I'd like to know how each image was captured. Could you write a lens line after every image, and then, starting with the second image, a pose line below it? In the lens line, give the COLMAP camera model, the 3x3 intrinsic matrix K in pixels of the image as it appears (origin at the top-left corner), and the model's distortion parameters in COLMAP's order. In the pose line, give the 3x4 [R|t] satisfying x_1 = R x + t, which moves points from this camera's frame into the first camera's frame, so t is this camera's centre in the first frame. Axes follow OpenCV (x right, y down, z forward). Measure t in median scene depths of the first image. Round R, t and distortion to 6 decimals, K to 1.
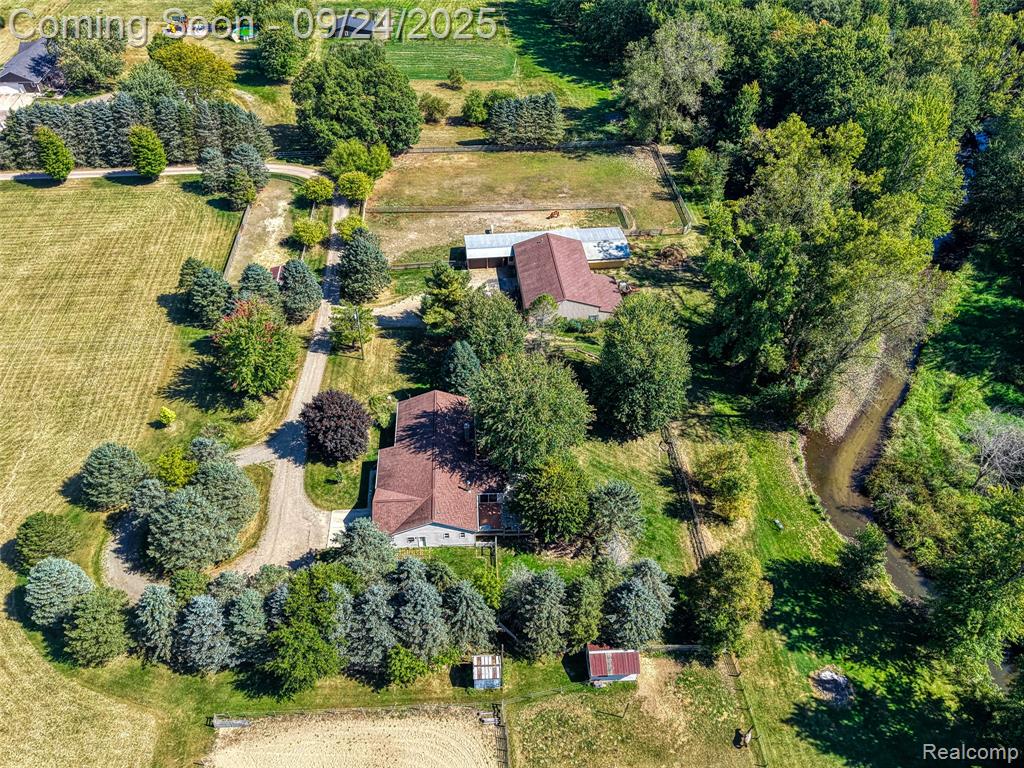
lens RADIAL K [[787.1, 0, 509.3], [0, 787.1, 379.3], [0, 0, 1]] dist [0.032290, -0.044763]
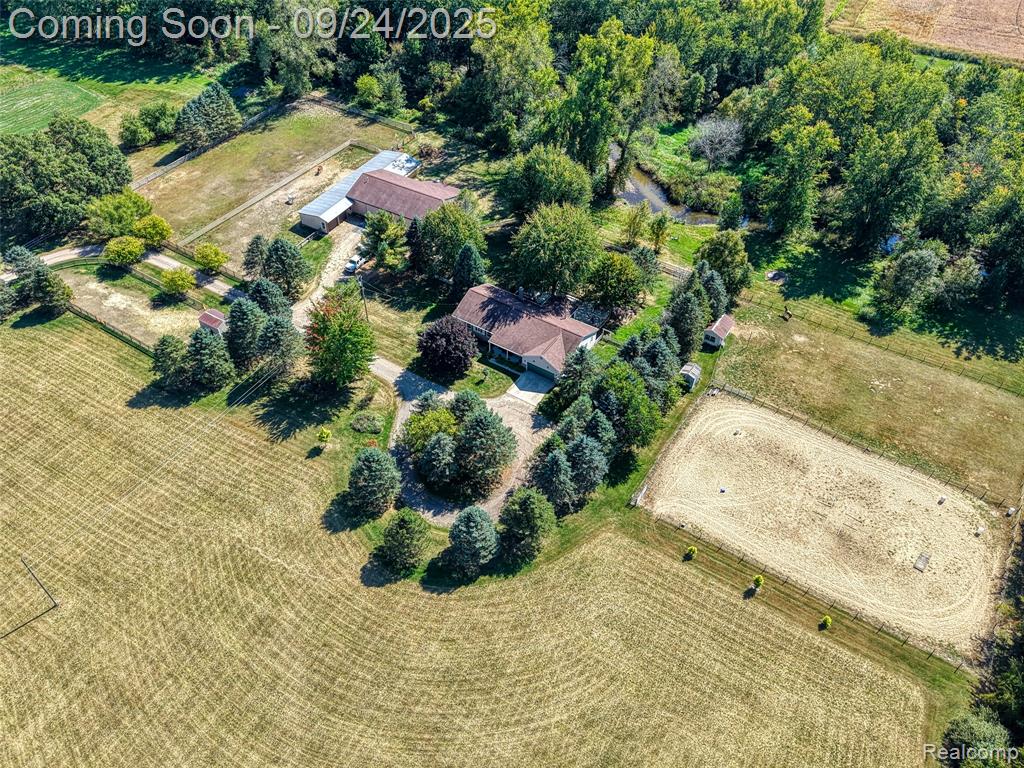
lens RADIAL K [[787.1, 0, 513.1], [0, 787.1, 384.7], [0, 0, 1]] dist [0.032290, -0.044763]
pose [[0.590489, -0.571930, 0.569402, -0.772166], [0.544255, 0.803162, 0.242317, -0.115530], [-0.595910, 0.166815, 0.785534, 0.015883]]
